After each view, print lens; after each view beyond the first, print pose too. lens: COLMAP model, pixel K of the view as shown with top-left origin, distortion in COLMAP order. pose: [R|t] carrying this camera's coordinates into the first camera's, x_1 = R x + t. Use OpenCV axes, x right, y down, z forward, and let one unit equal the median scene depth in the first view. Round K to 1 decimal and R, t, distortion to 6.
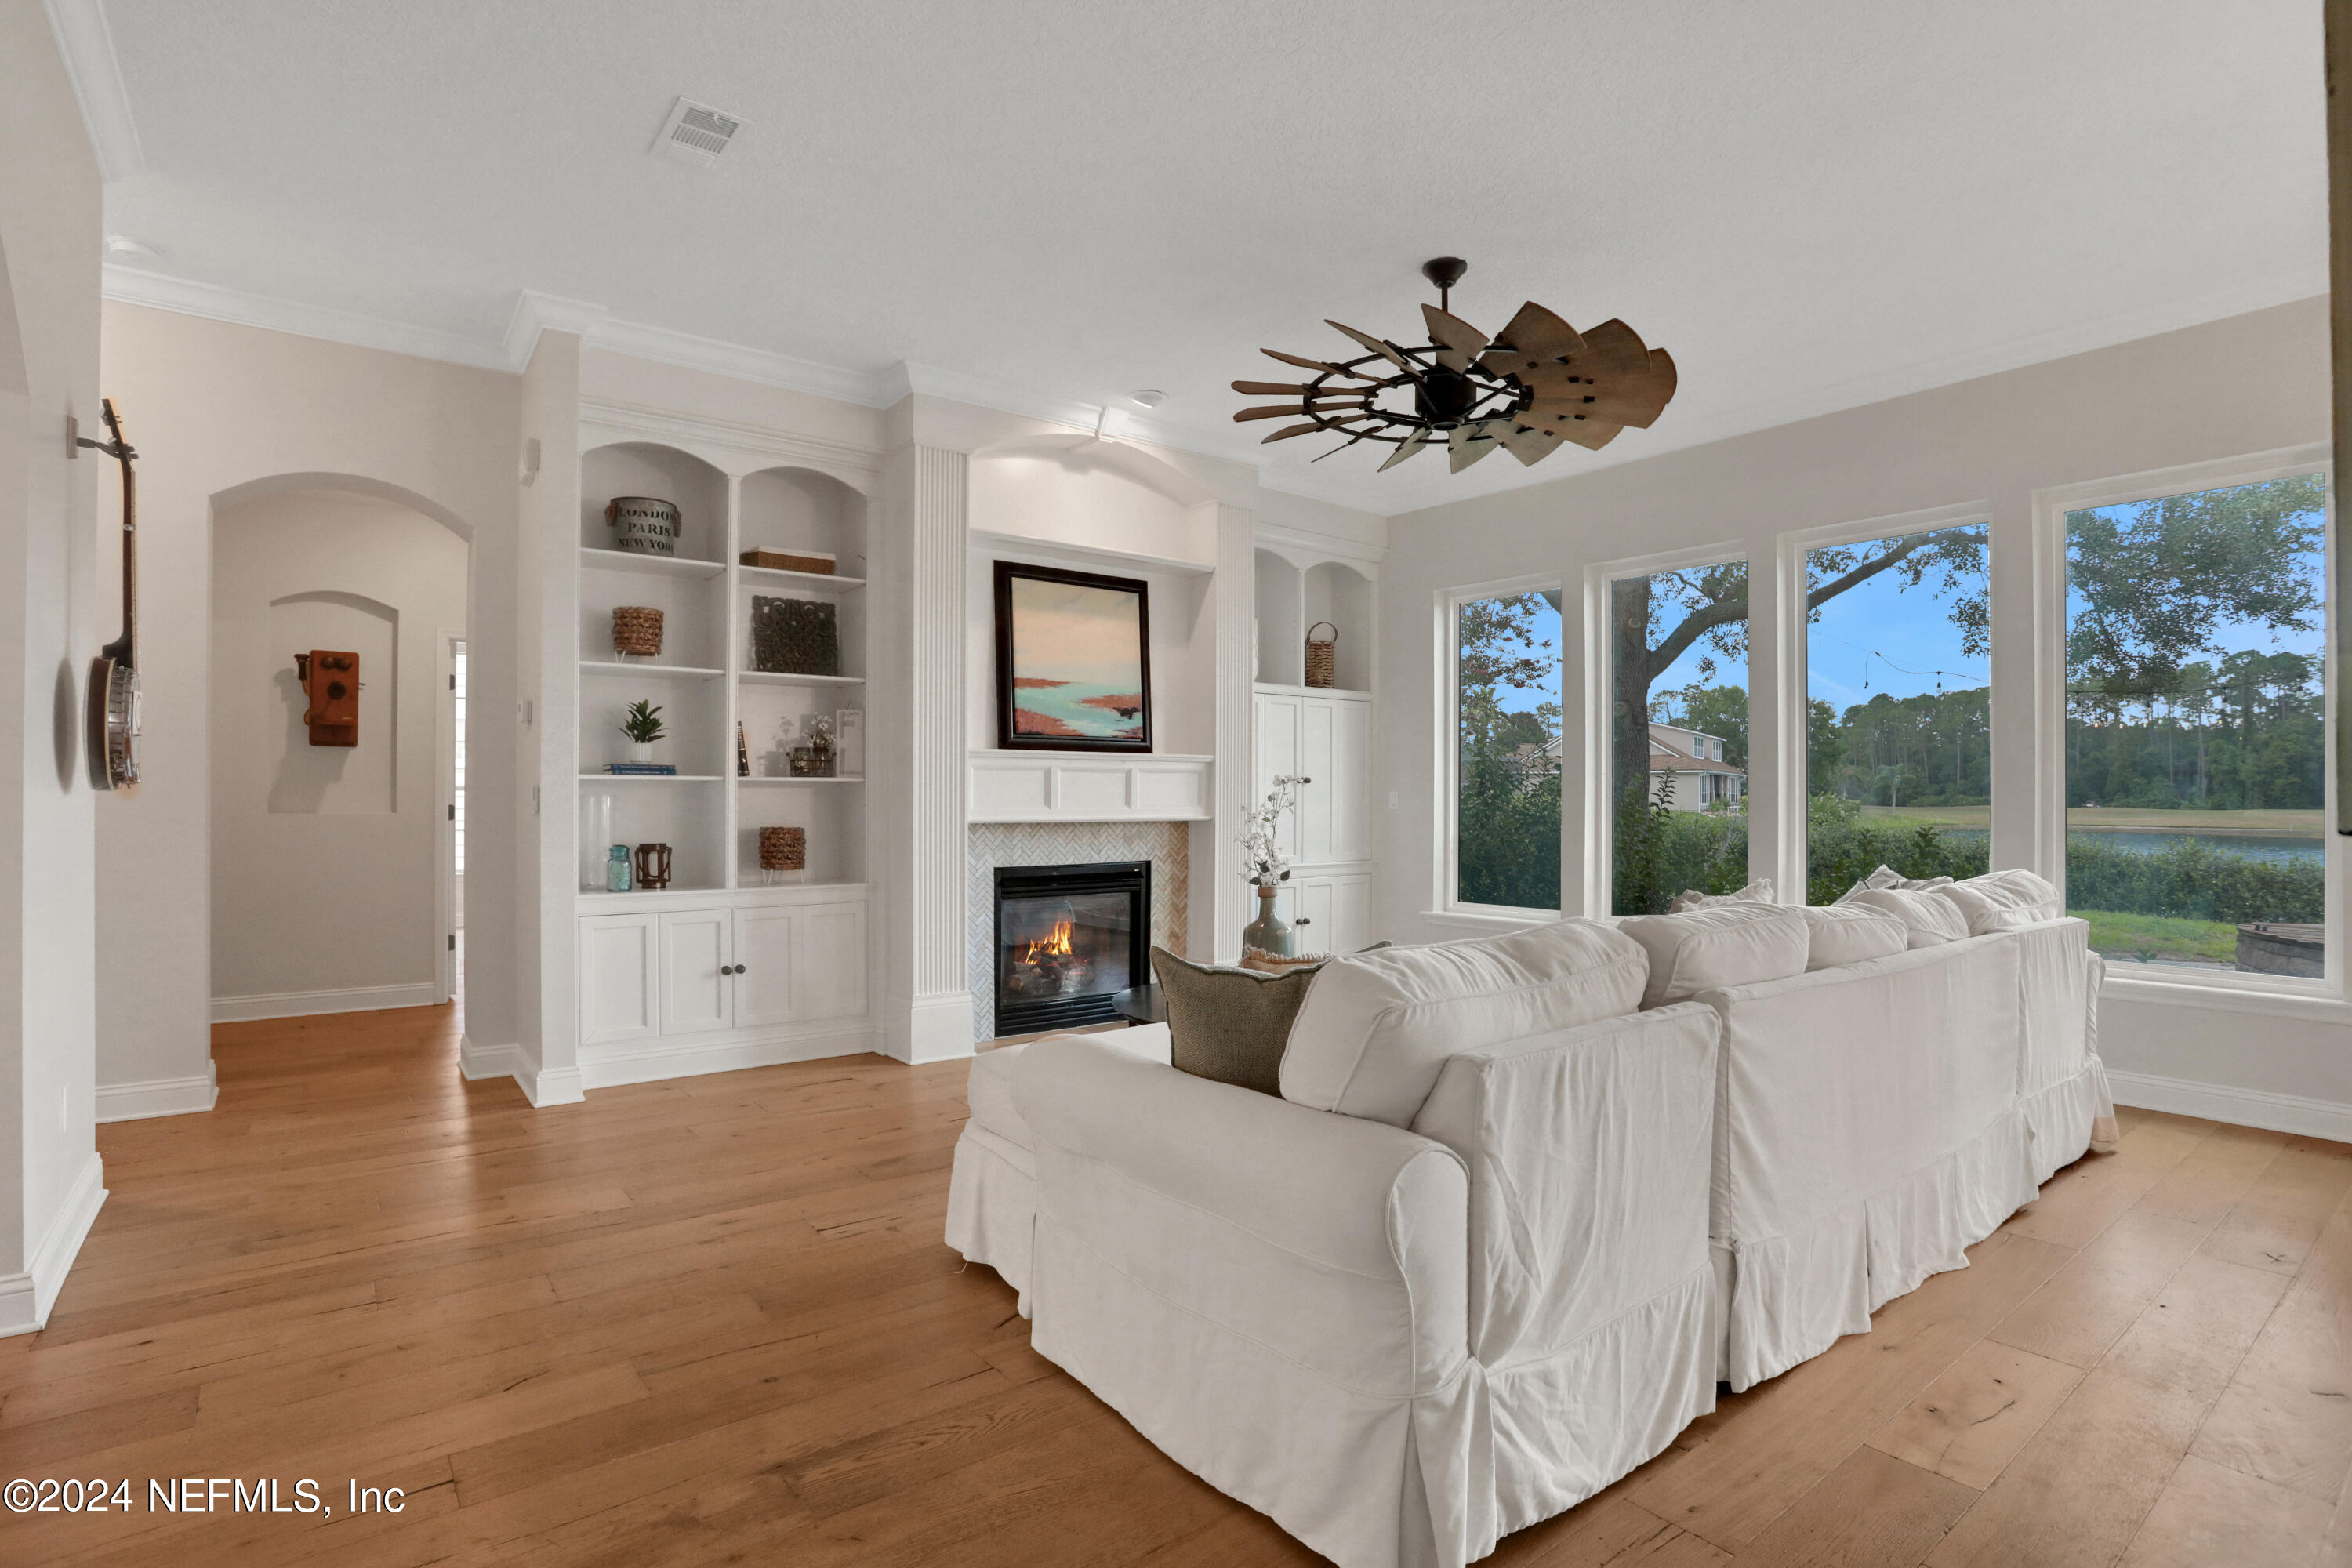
lens RADIAL K [[1146.3, 0, 1176.9], [0, 1146.3, 800.3], [0, 0, 1]] dist [-0.052721, 0.015808]
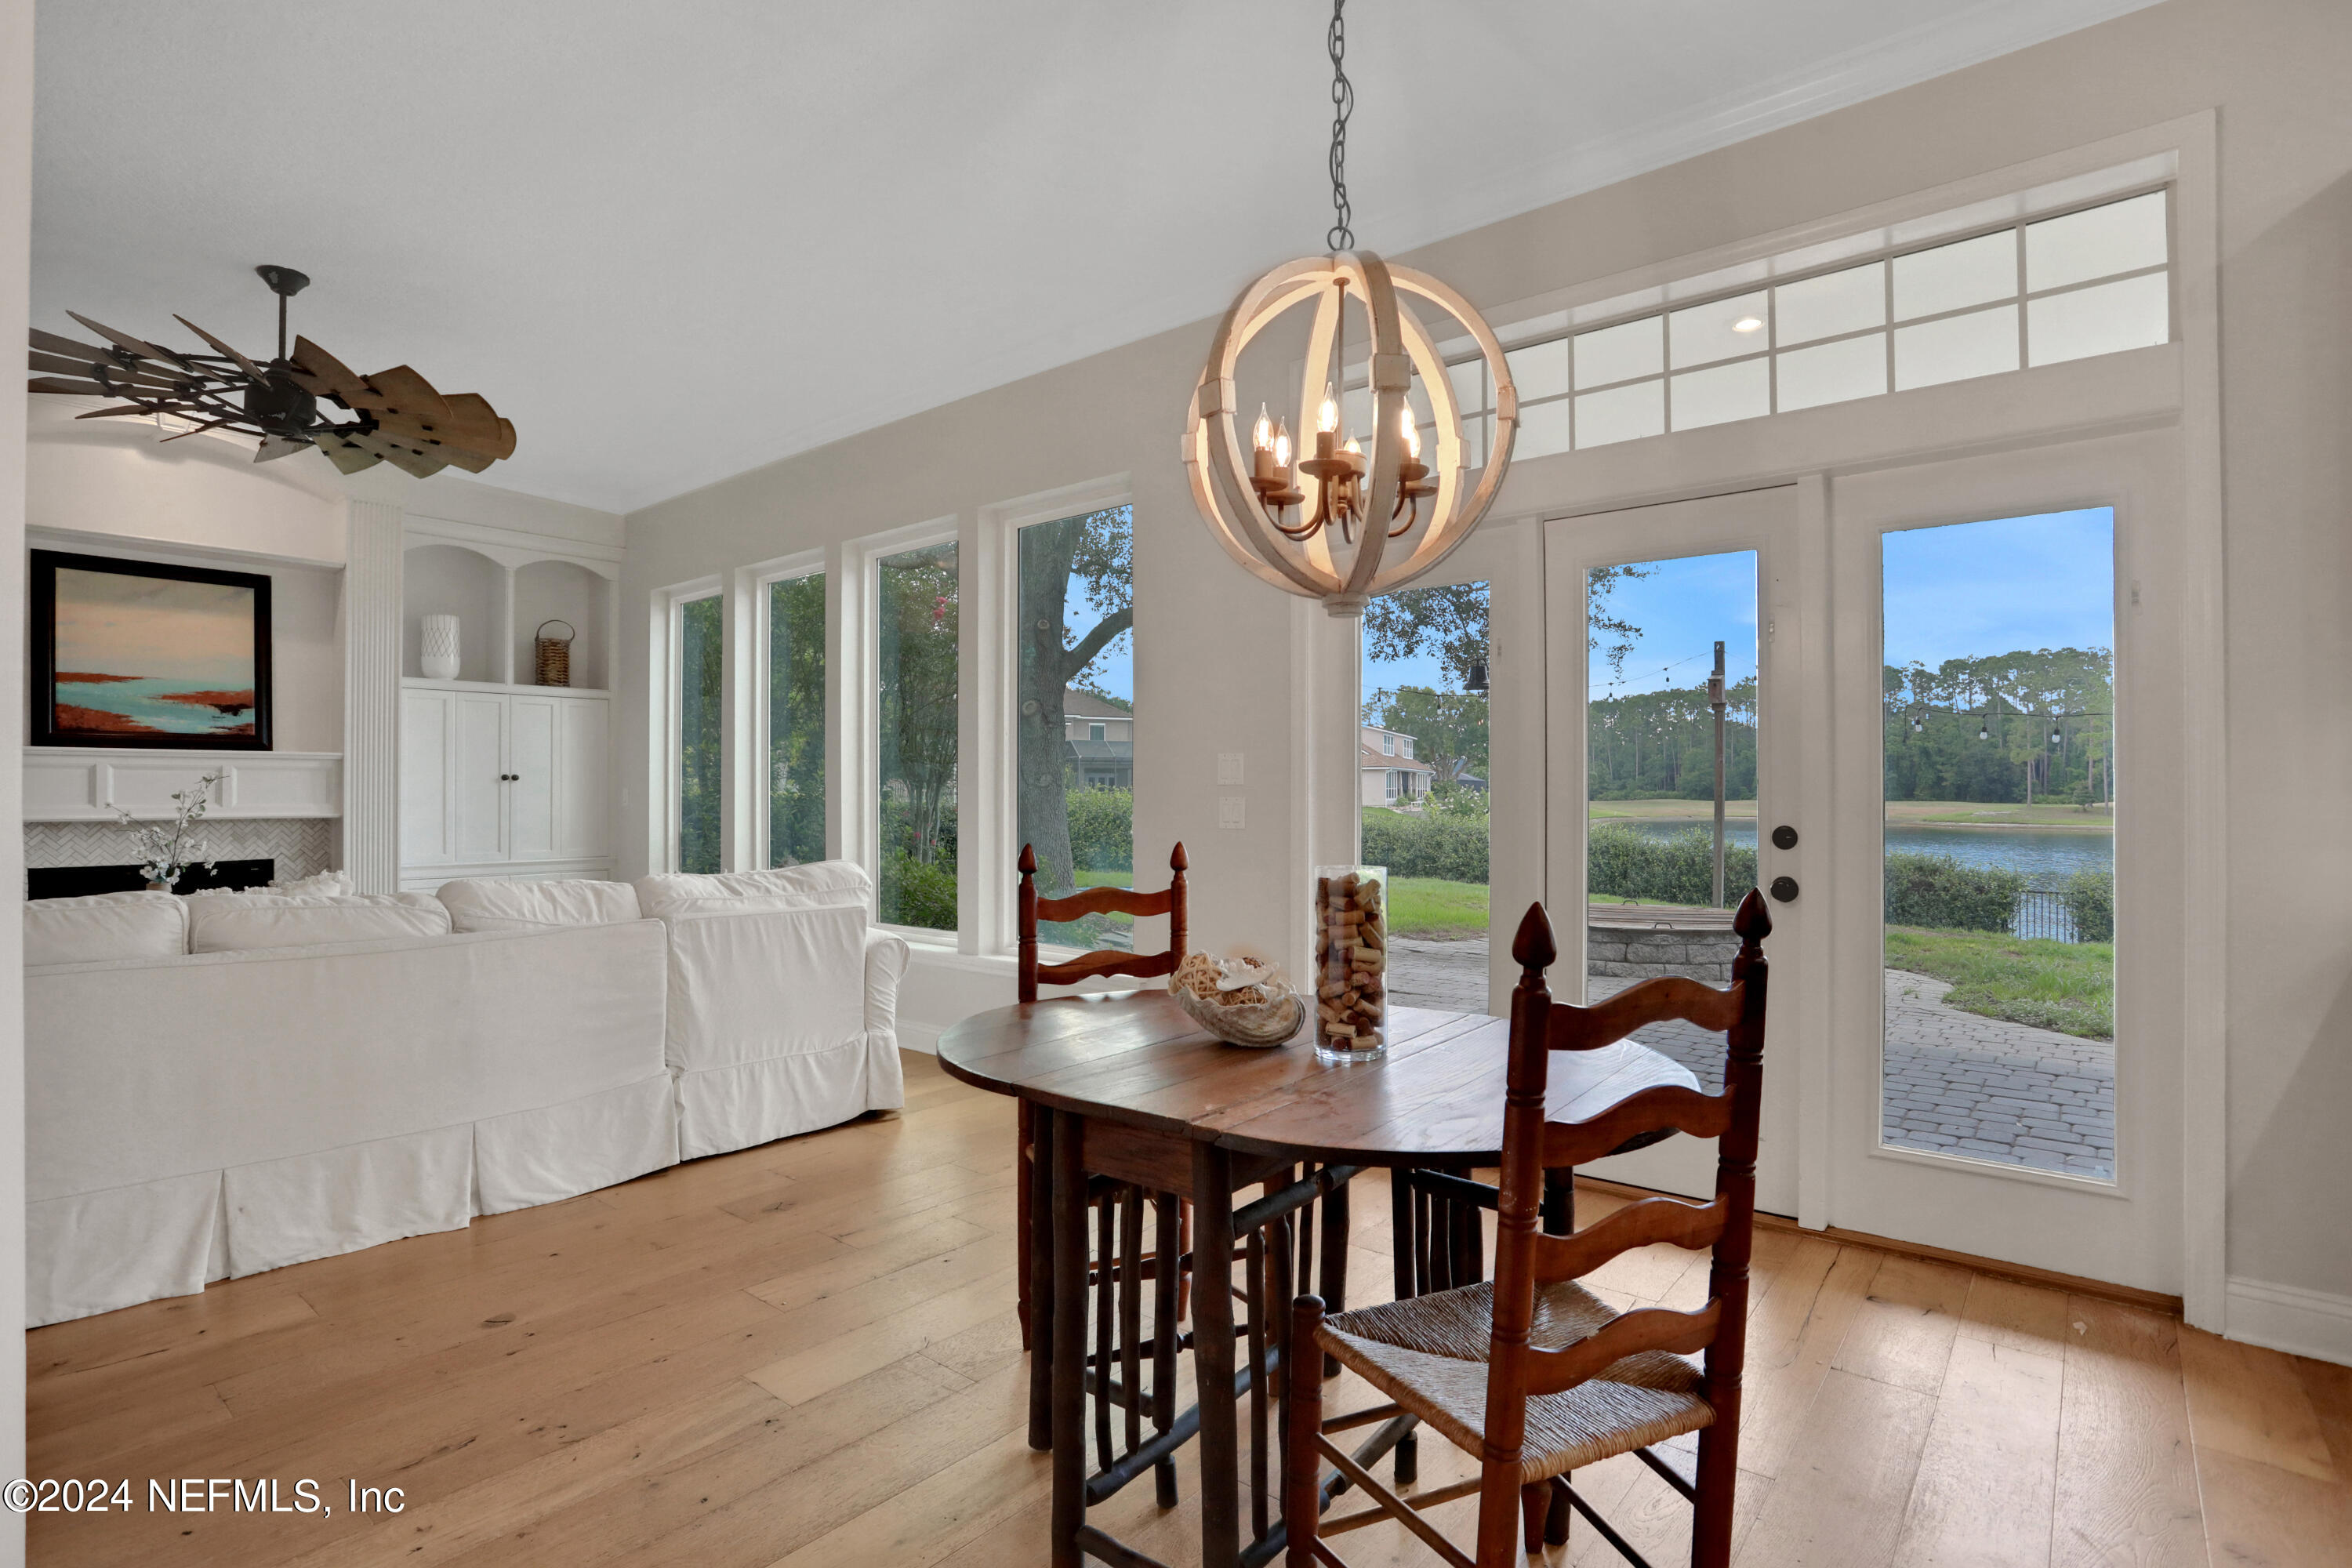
lens RADIAL K [[1146.3, 0, 1164.2], [0, 1146.3, 784.3], [0, 0, 1]] dist [-0.052721, 0.015808]
pose [[0.977722, -0.001631, 0.209896, 0.575183], [0.003820, 0.999942, -0.010024, 0.000452], [-0.209868, 0.010602, 0.977672, -0.103687]]
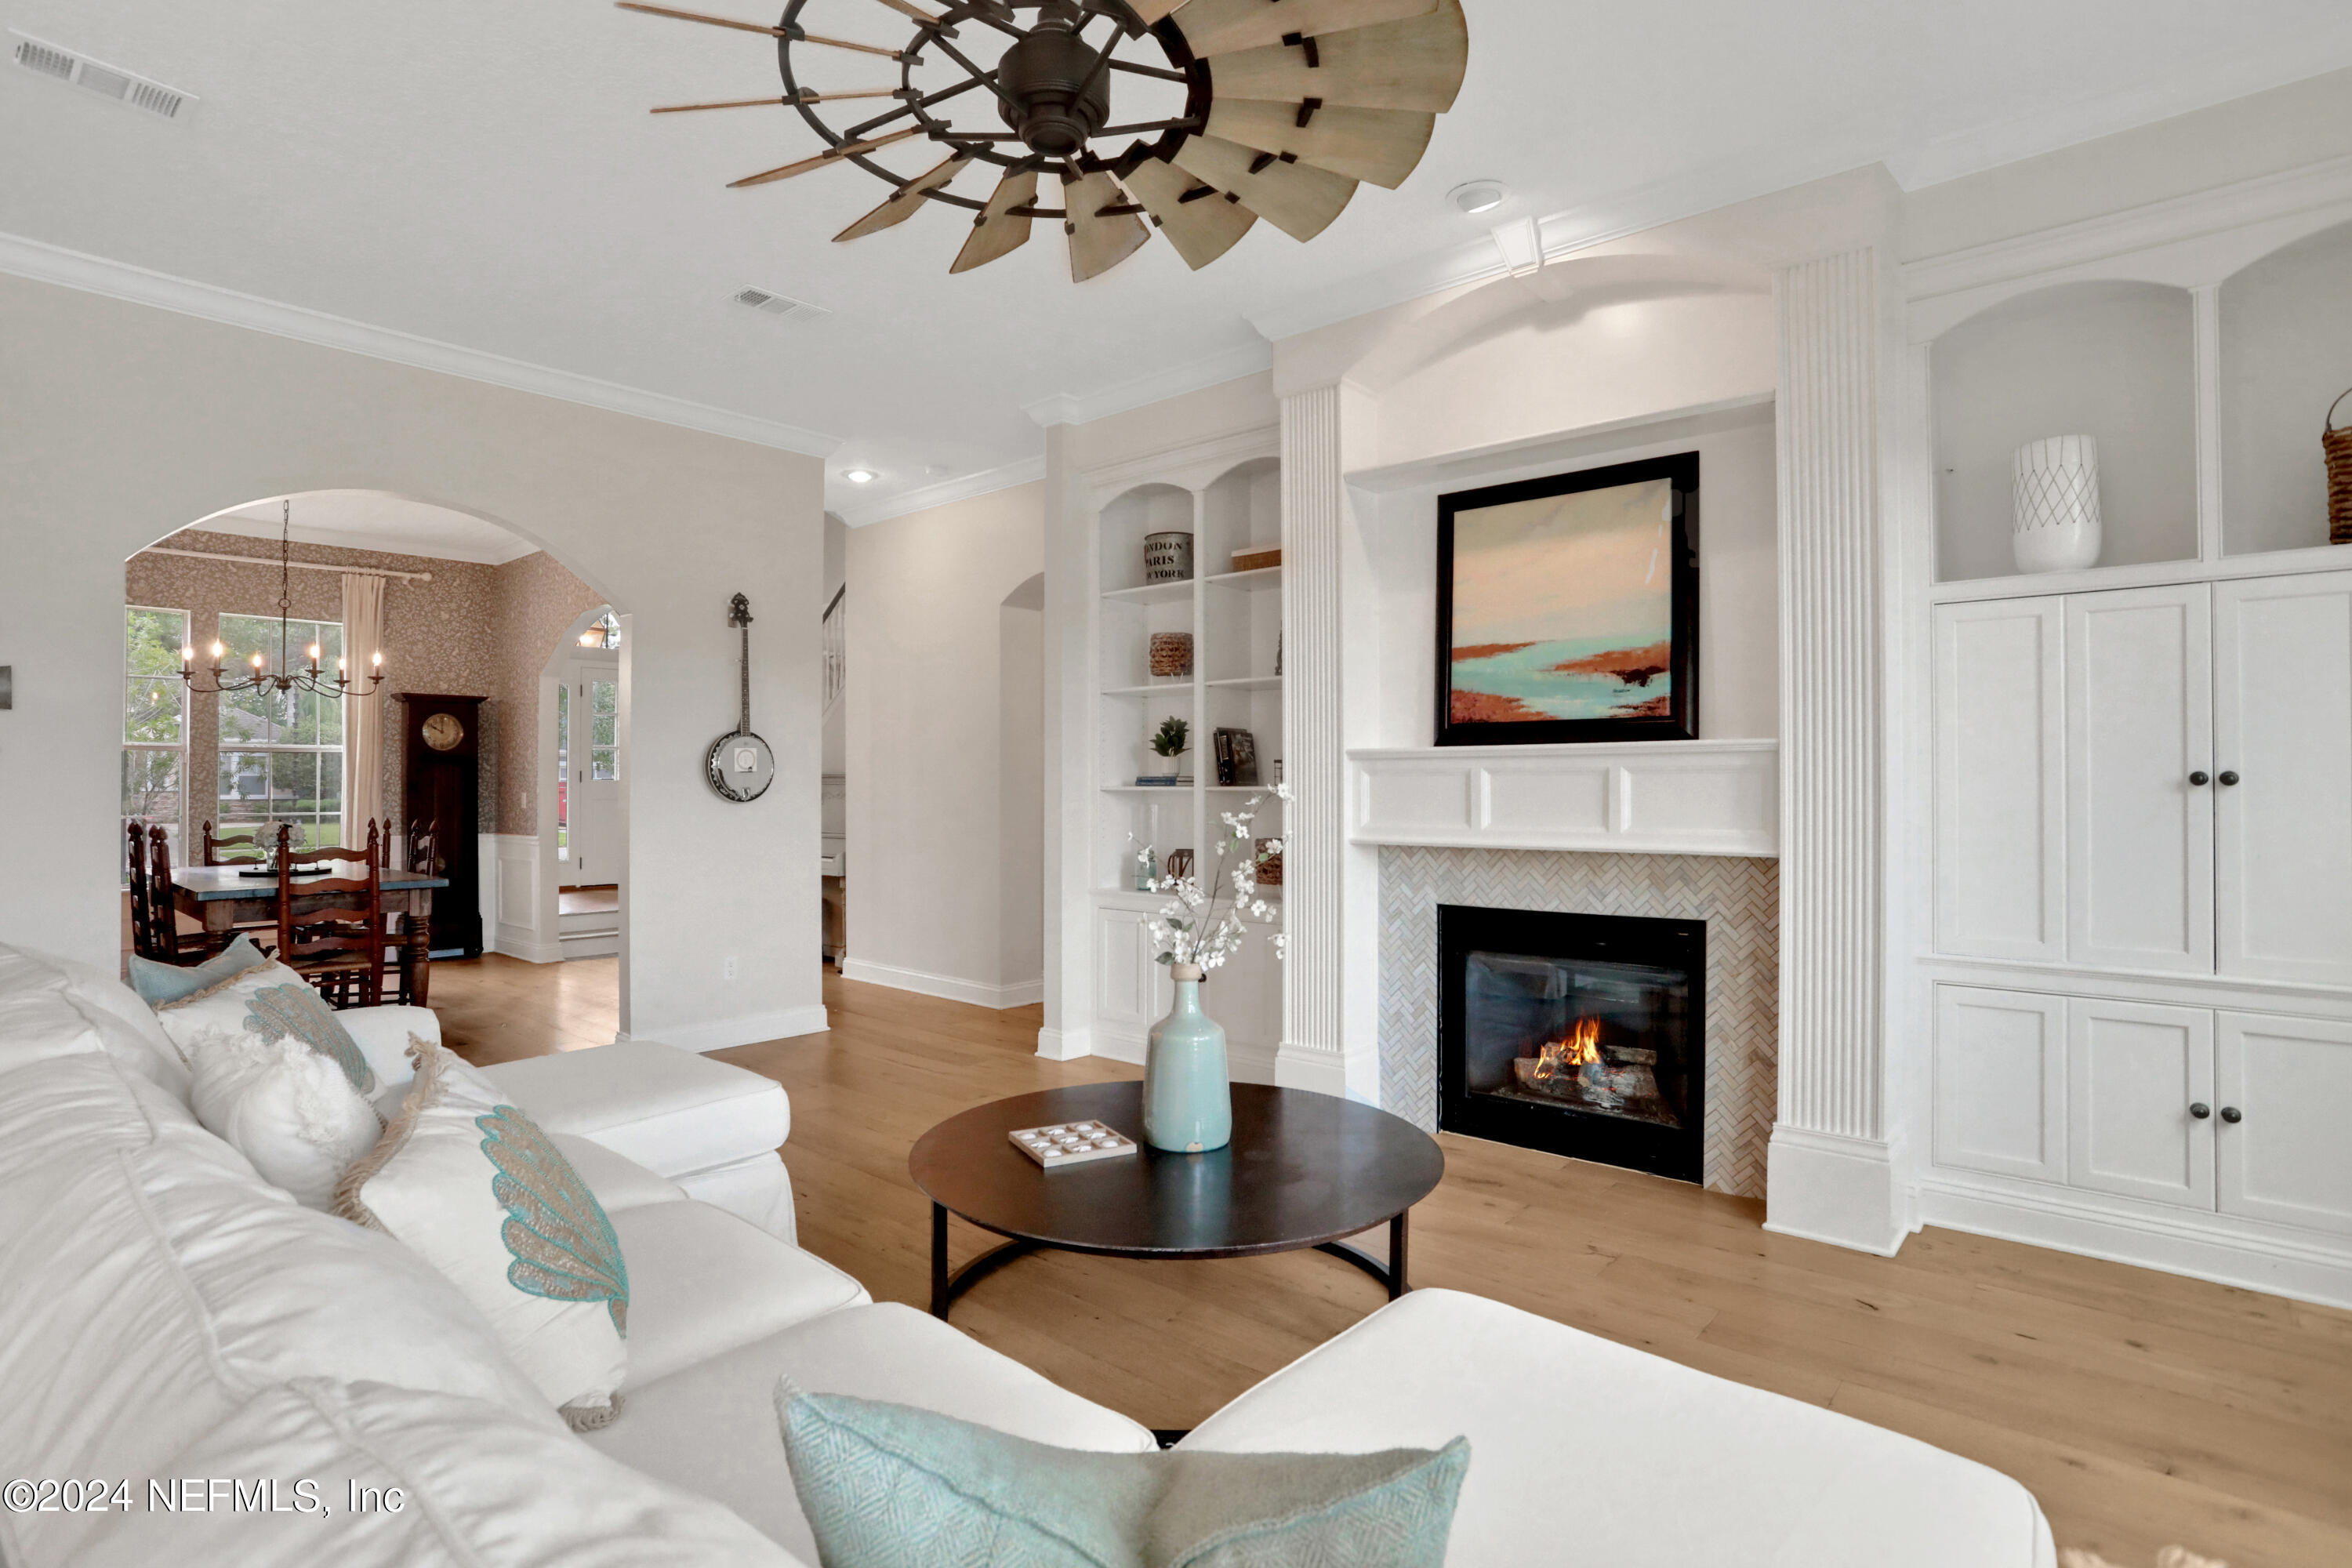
lens RADIAL K [[1146.3, 0, 1194.3], [0, 1146.3, 781.9], [0, 0, 1]] dist [-0.052721, 0.015808]
pose [[0.204415, -0.004919, -0.978872, 0.541909], [-0.000023, 0.999987, -0.005030, -0.017845], [0.978884, 0.001051, 0.204412, 0.687528]]
